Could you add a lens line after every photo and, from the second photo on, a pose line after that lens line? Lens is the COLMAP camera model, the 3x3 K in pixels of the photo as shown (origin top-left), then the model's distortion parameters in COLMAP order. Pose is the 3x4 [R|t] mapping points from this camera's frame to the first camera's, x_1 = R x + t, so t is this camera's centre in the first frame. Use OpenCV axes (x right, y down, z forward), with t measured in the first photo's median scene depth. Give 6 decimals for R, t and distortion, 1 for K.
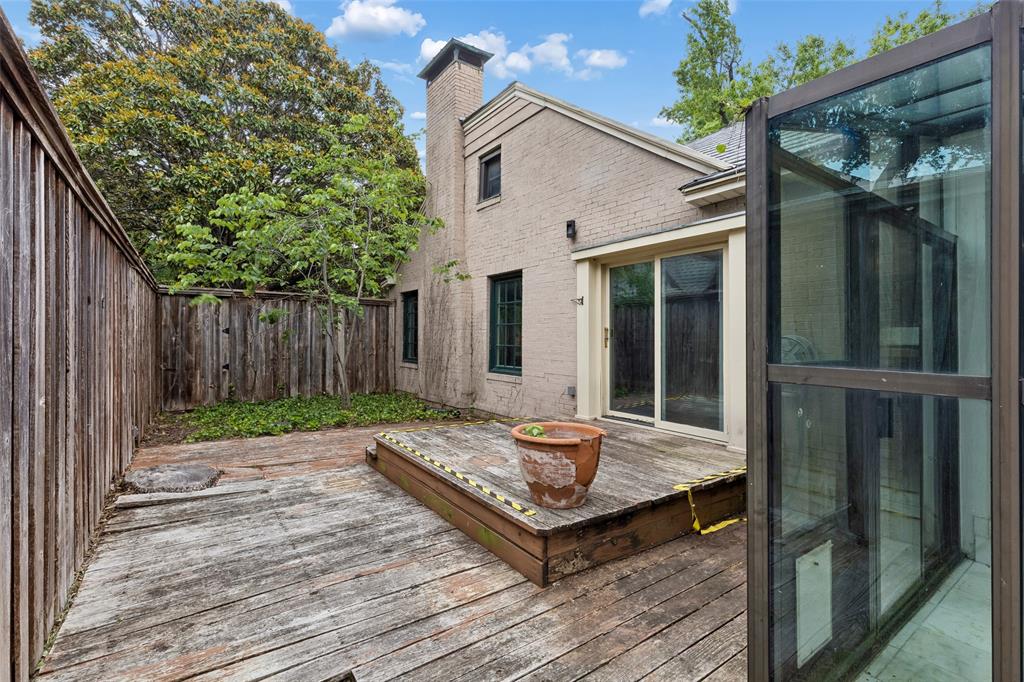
lens RADIAL K [[465.5, 0, 508.8], [0, 465.5, 336.2], [0, 0, 1]] dist [0.001356, -0.001449]
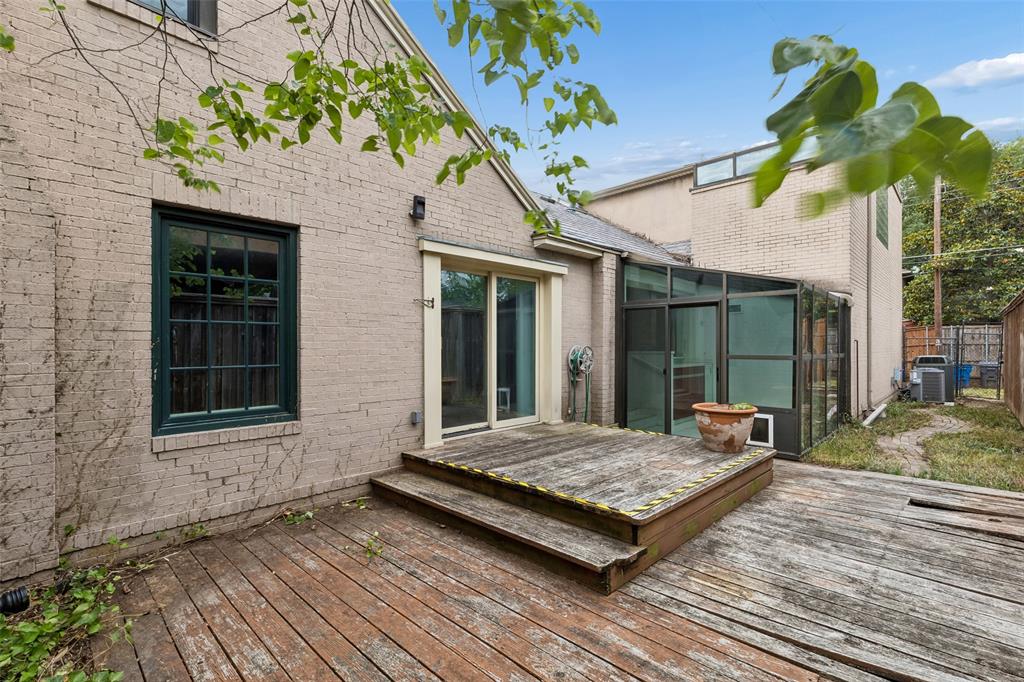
lens RADIAL K [[465.5, 0, 506.8], [0, 465.5, 346.2], [0, 0, 1]] dist [0.001356, -0.001449]
pose [[-0.184550, -0.008539, 0.982786, -0.907370], [-0.004011, 0.999960, 0.007935, -0.010142], [-0.982815, -0.002478, -0.184577, 1.386408]]
